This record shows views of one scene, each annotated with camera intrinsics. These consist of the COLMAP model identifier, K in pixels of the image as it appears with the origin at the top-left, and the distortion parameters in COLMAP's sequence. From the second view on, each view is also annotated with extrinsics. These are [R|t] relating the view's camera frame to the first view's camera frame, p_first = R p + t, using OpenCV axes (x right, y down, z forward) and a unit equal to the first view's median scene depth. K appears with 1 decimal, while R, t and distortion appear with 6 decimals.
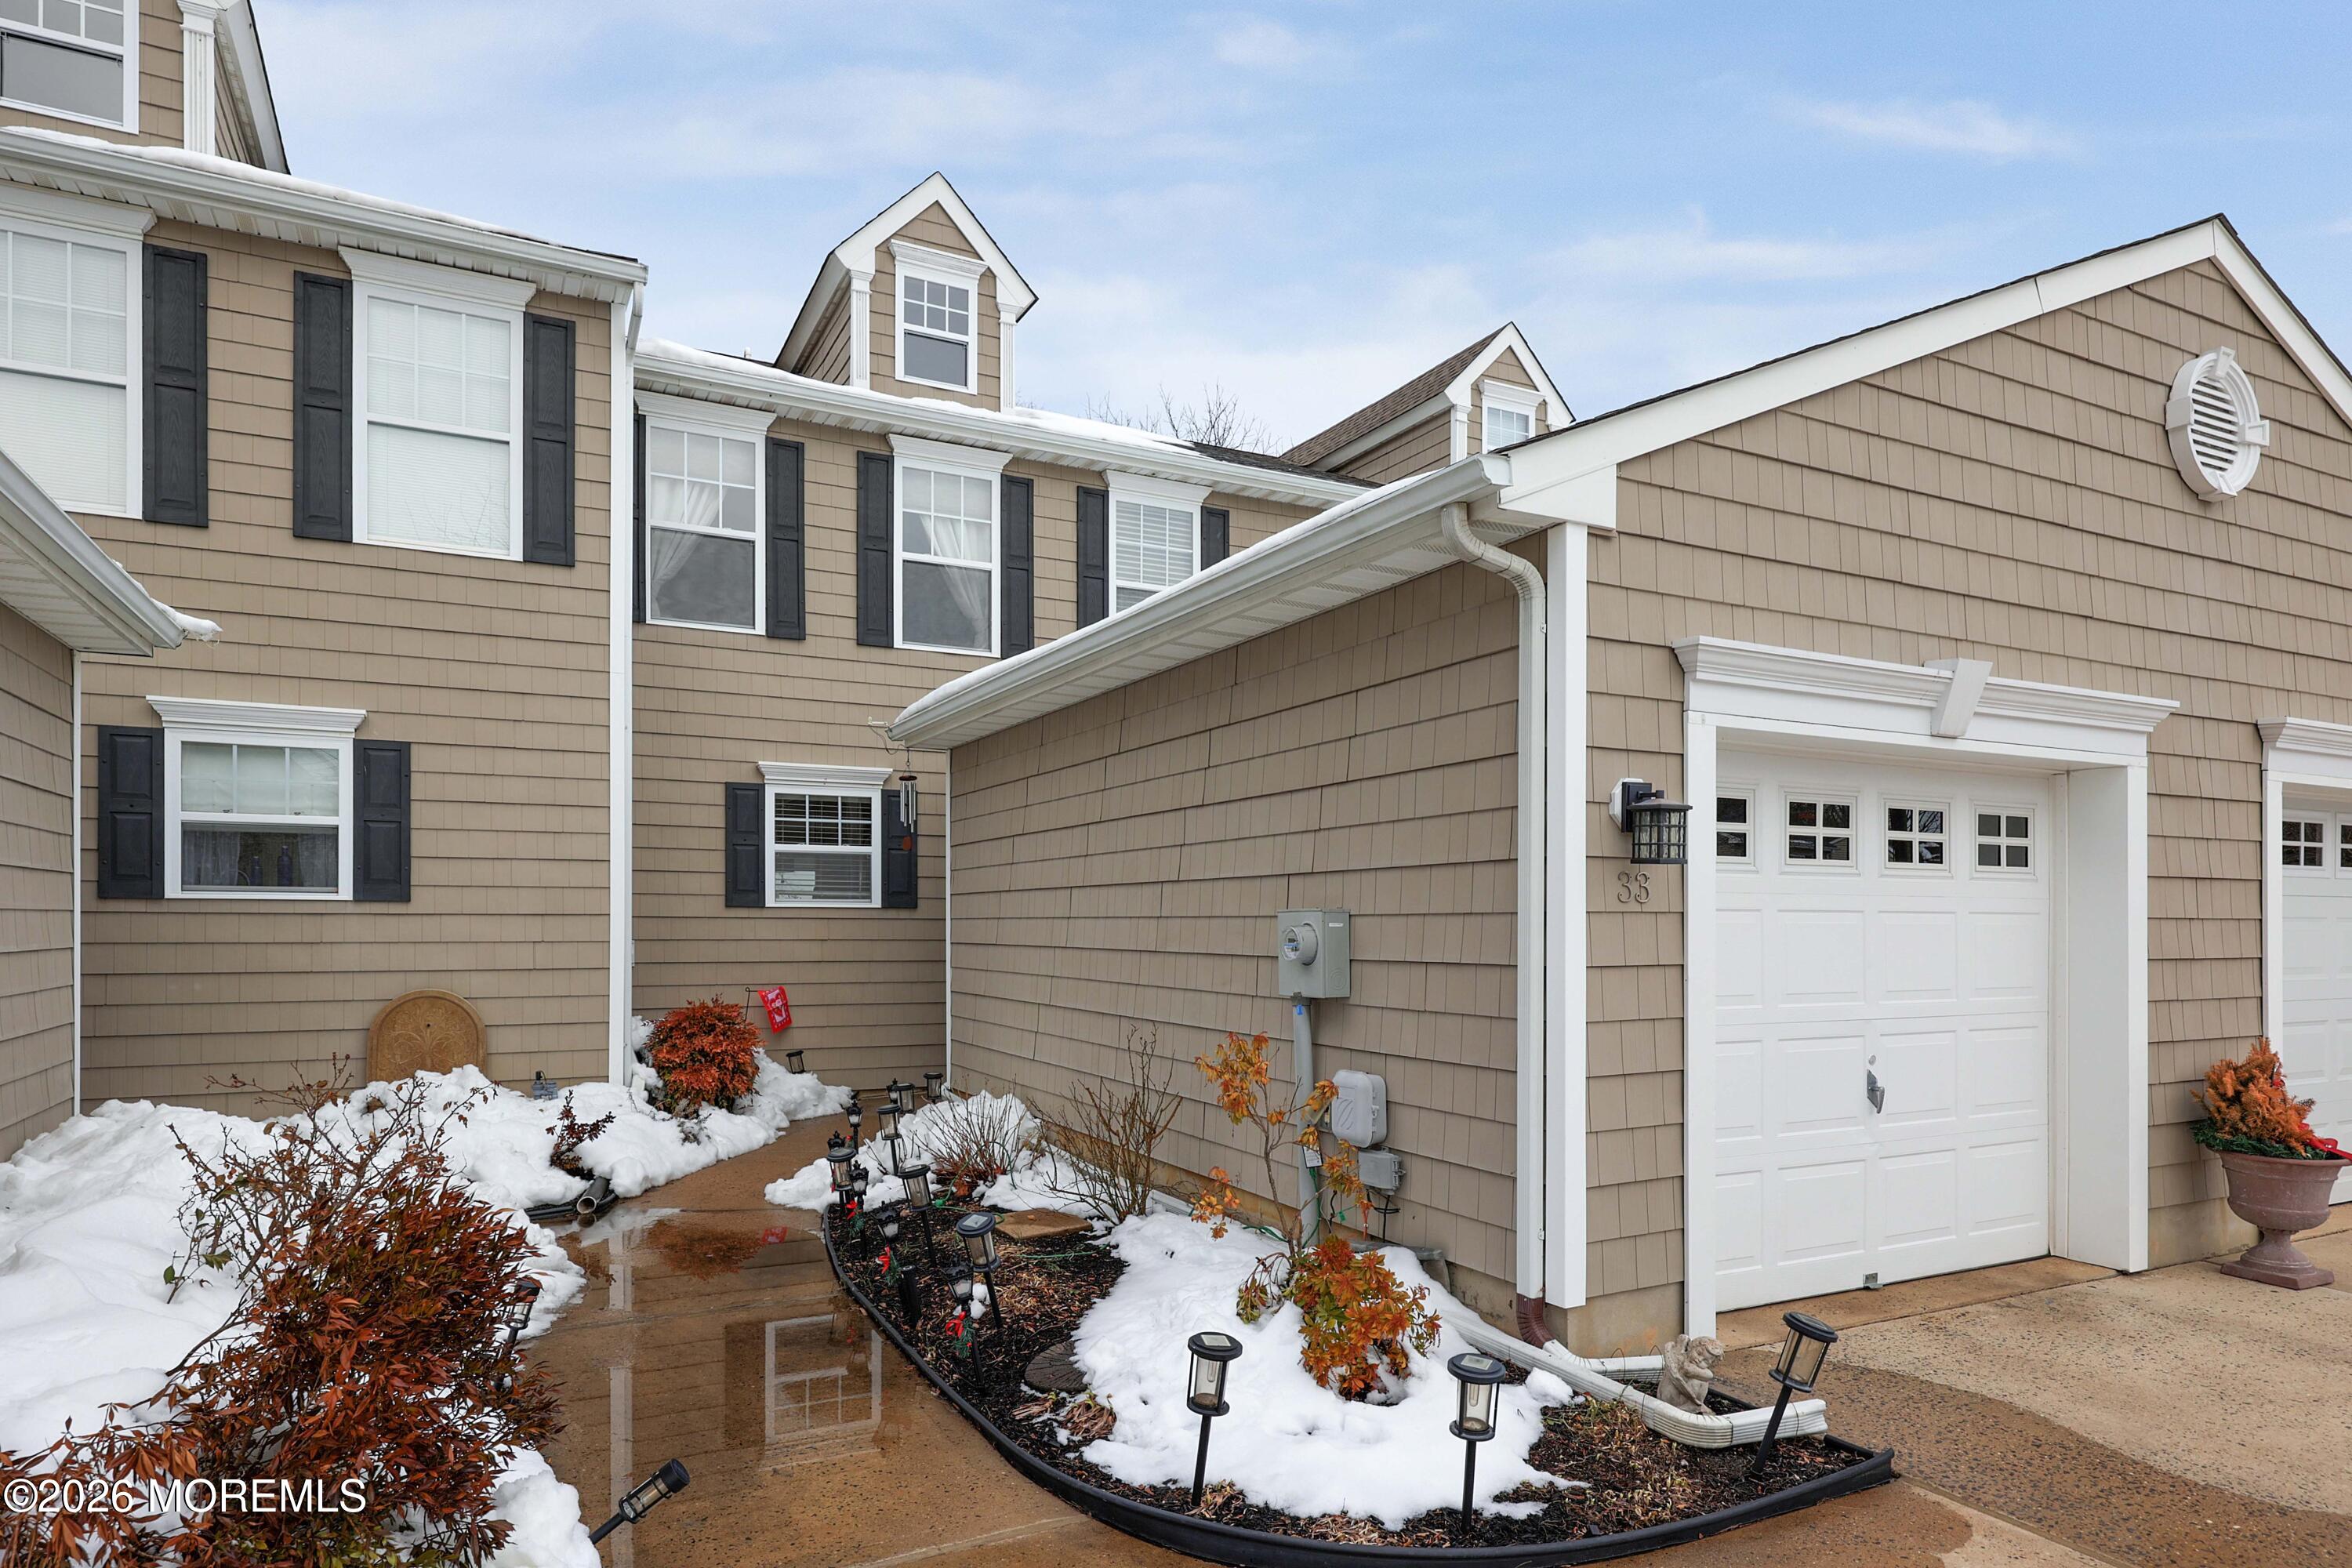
lens RADIAL K [[1332.1, 0, 1102.1], [0, 1332.1, 925.1], [0, 0, 1]] dist [0.006274, -0.004272]
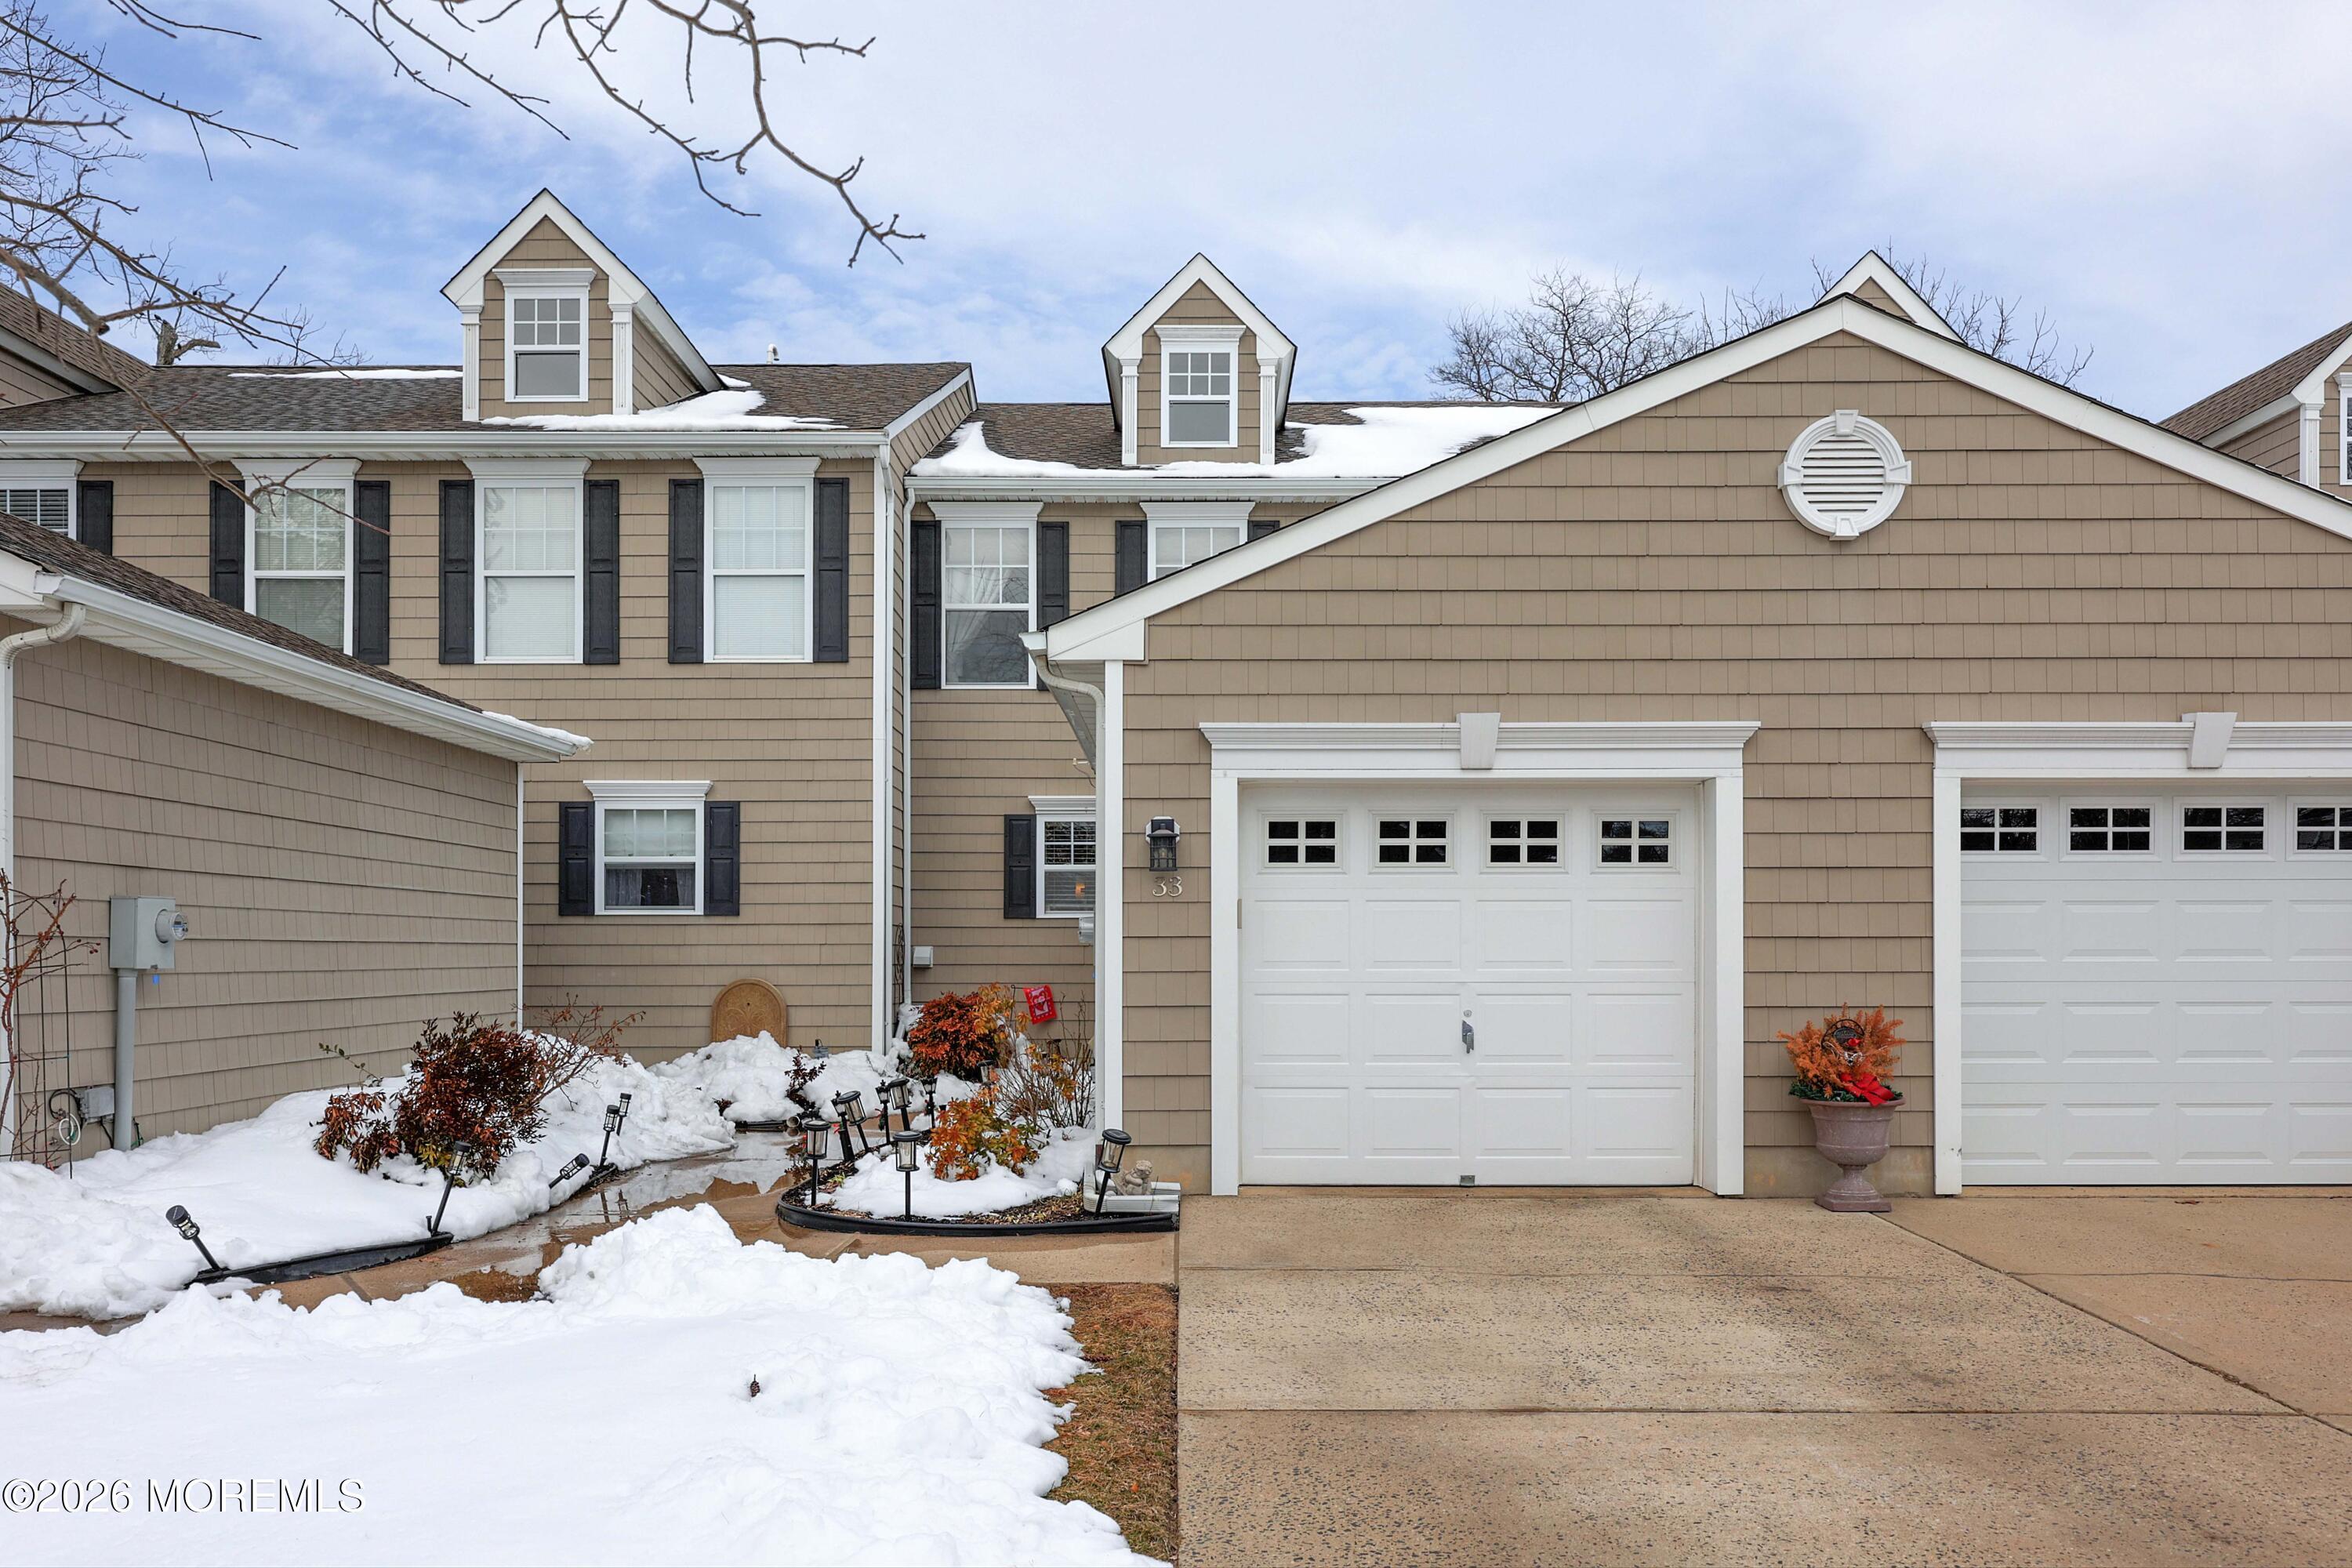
lens RADIAL K [[1697.8, 0, 1114.3], [0, 1697.8, 946.3], [0, 0, 1]] dist [0.000391, 0.001734]
pose [[0.891523, -0.006305, -0.452931, 0.647324], [0.003778, 0.999972, -0.006483, 0.028254], [0.452959, 0.004069, 0.891522, -0.413088]]
